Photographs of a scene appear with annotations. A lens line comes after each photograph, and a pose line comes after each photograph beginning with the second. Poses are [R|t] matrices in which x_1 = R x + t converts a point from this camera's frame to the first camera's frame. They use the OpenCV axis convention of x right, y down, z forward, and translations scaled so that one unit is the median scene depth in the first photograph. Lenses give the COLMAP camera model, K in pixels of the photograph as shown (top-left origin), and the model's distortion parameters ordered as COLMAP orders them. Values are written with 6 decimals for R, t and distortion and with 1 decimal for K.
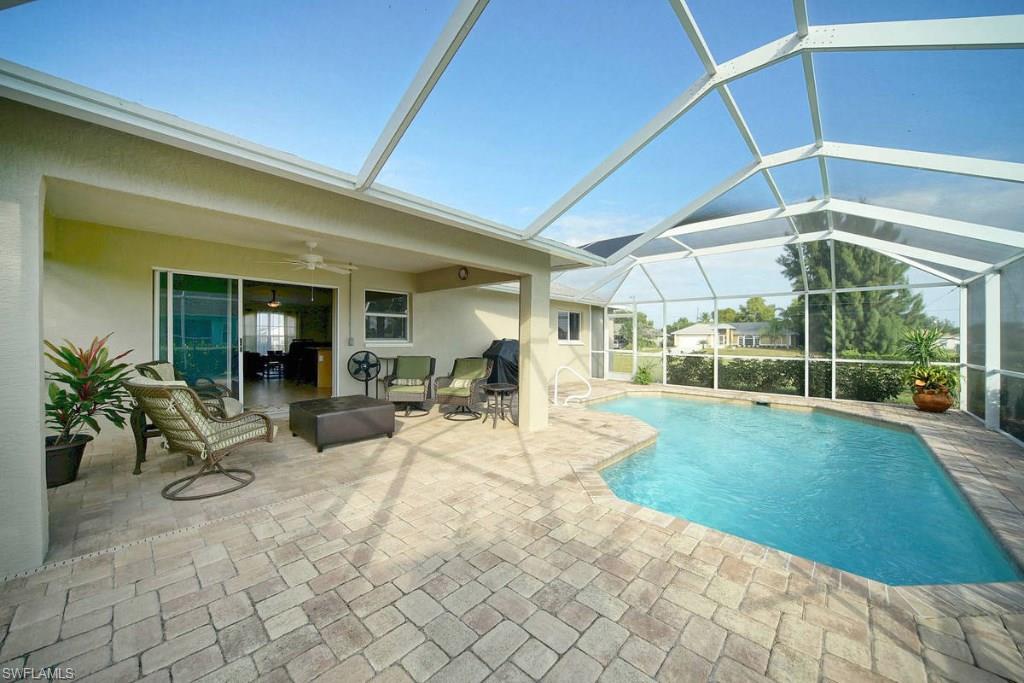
lens RADIAL K [[359.3, 0, 513.1], [0, 359.3, 340.3], [0, 0, 1]] dist [-0.000535, -0.000017]
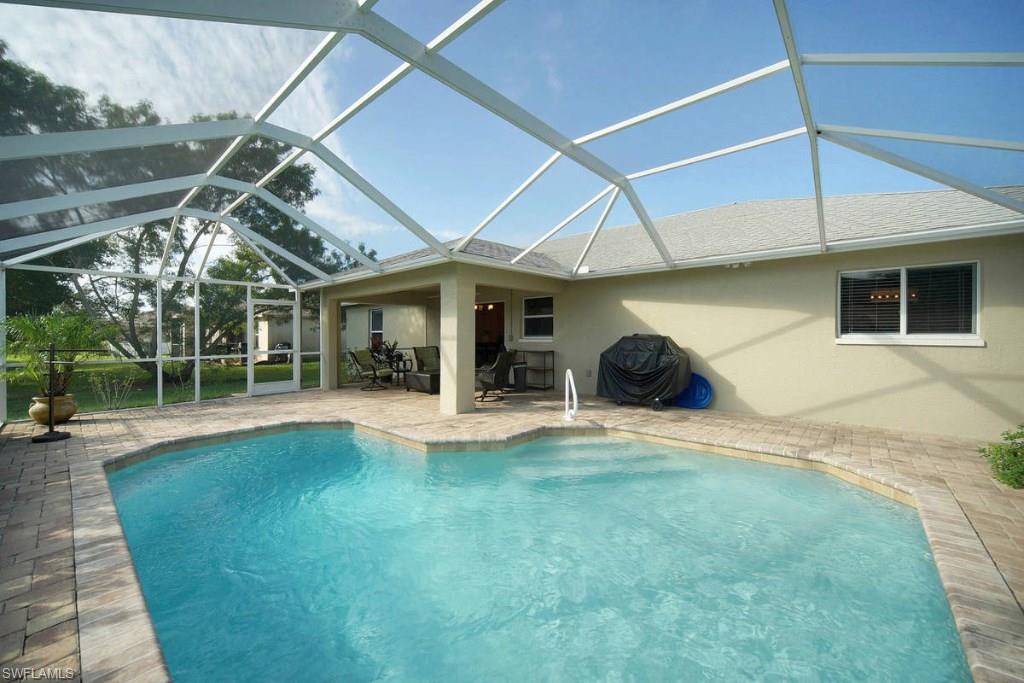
lens RADIAL K [[395.5, 0, 512.9], [0, 395.5, 339.2], [0, 0, 1]] dist [-0.000337, 0.000008]
pose [[0.025973, 0.003855, -0.999655, 0.972810], [-0.000795, 0.999992, 0.003836, 0.003754], [0.999662, 0.000695, 0.025976, 0.843117]]
